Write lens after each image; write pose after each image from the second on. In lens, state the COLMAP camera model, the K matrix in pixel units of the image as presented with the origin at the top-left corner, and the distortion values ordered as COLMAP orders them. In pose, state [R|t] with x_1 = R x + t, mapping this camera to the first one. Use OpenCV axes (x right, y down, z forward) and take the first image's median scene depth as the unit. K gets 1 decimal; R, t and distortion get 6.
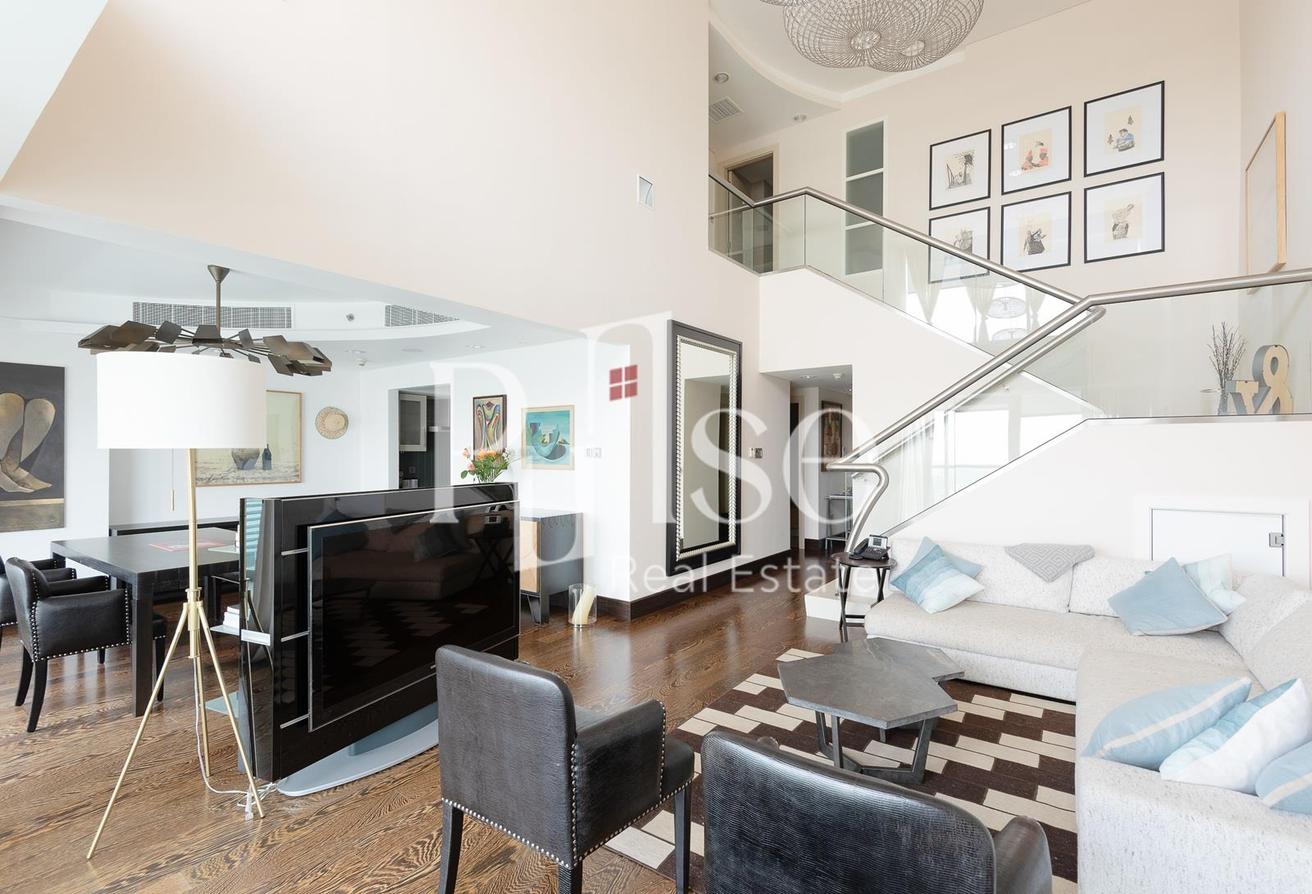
lens RADIAL K [[590.6, 0, 665.5], [0, 590.6, 447.4], [0, 0, 1]] dist [0.008395, -0.000877]
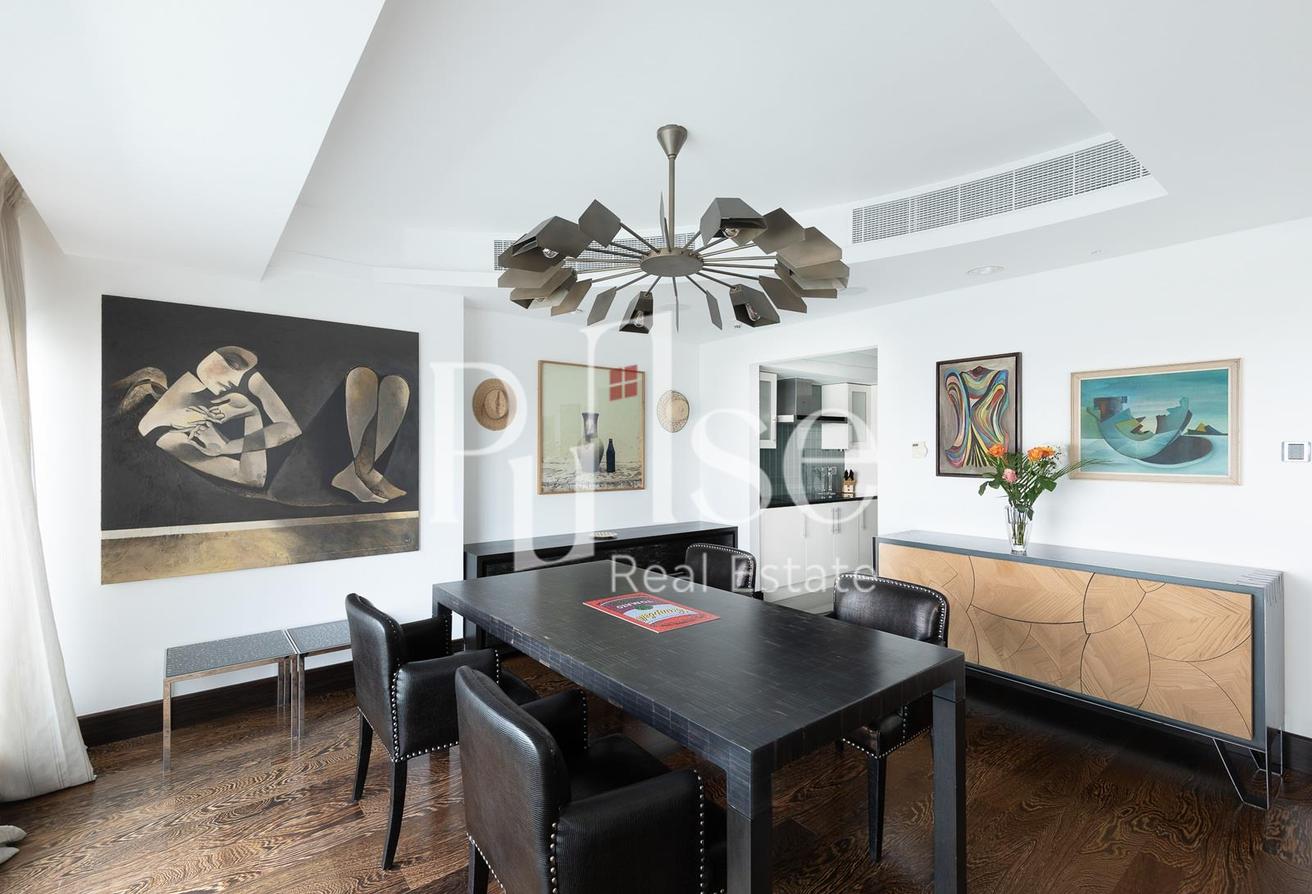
lens RADIAL K [[590.6, 0, 657.8], [0, 590.6, 450.5], [0, 0, 1]] dist [0.008395, -0.000877]
pose [[0.962932, 0.002989, -0.269728, -0.494874], [-0.000375, 0.999952, 0.009743, 0.003618], [0.269745, -0.009281, 0.962887, 0.352710]]
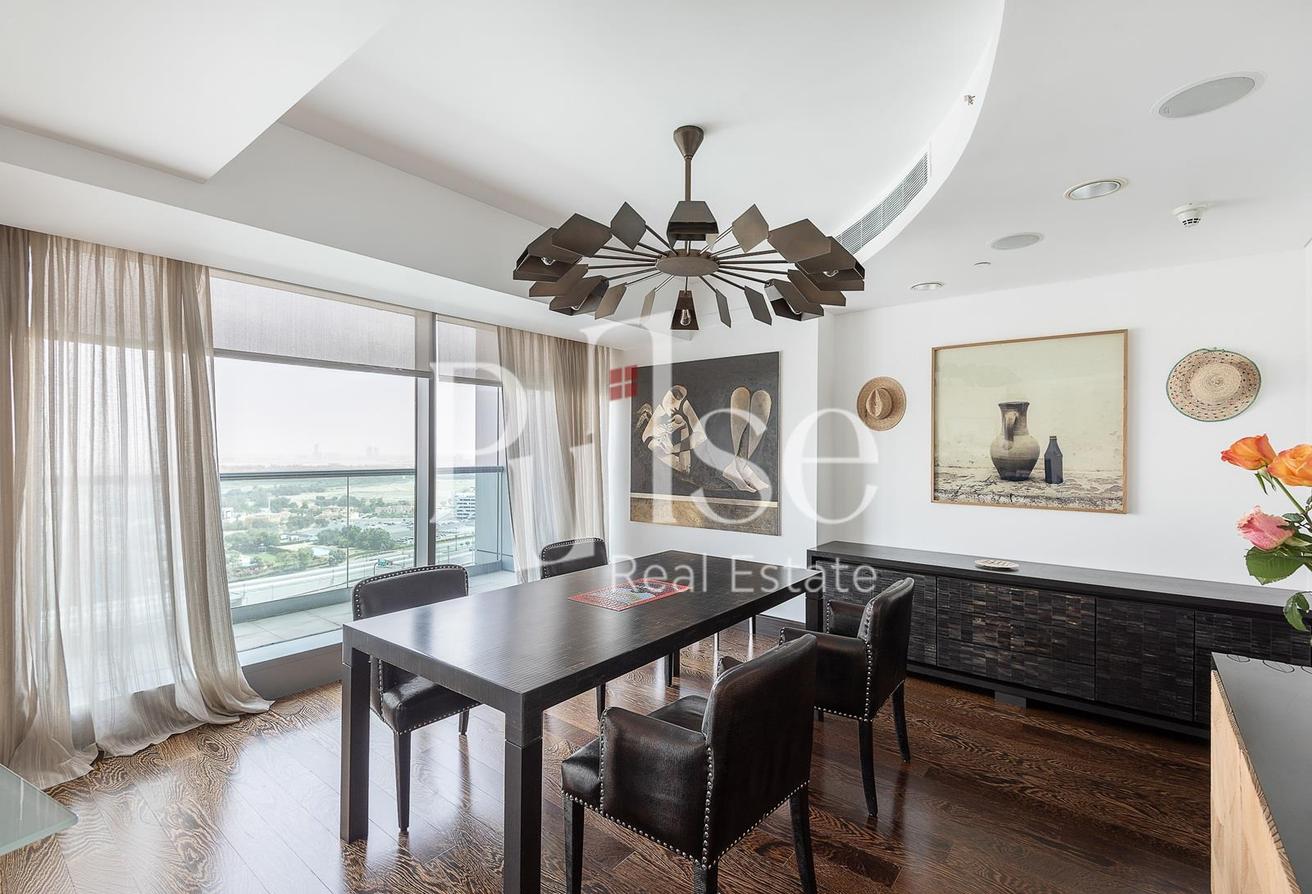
lens RADIAL K [[590.6, 0, 658.4], [0, 590.6, 451.6], [0, 0, 1]] dist [0.008395, -0.000877]
pose [[-0.062733, 0.006429, -0.998010, -0.140178], [0.005060, 0.999968, 0.006124, 0.005203], [0.998018, -0.004666, -0.062763, 0.812580]]
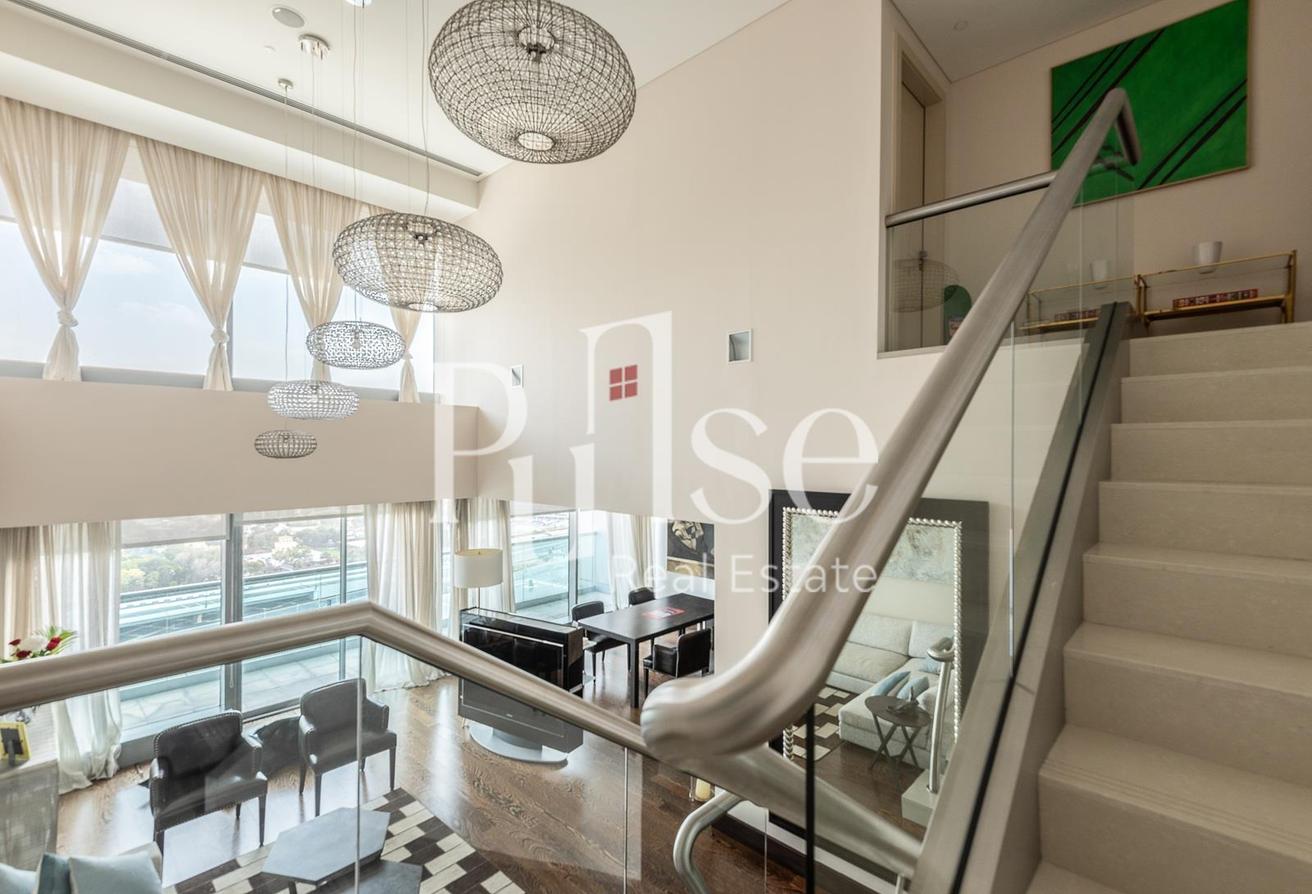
lens RADIAL K [[590.6, 0, 659.8], [0, 590.6, 447.6], [0, 0, 1]] dist [0.008395, -0.000877]
pose [[-0.144831, -0.001817, -0.989455, 0.749888], [0.004517, 0.999987, -0.002498, -0.259127], [0.989446, -0.004831, -0.144821, 0.954321]]
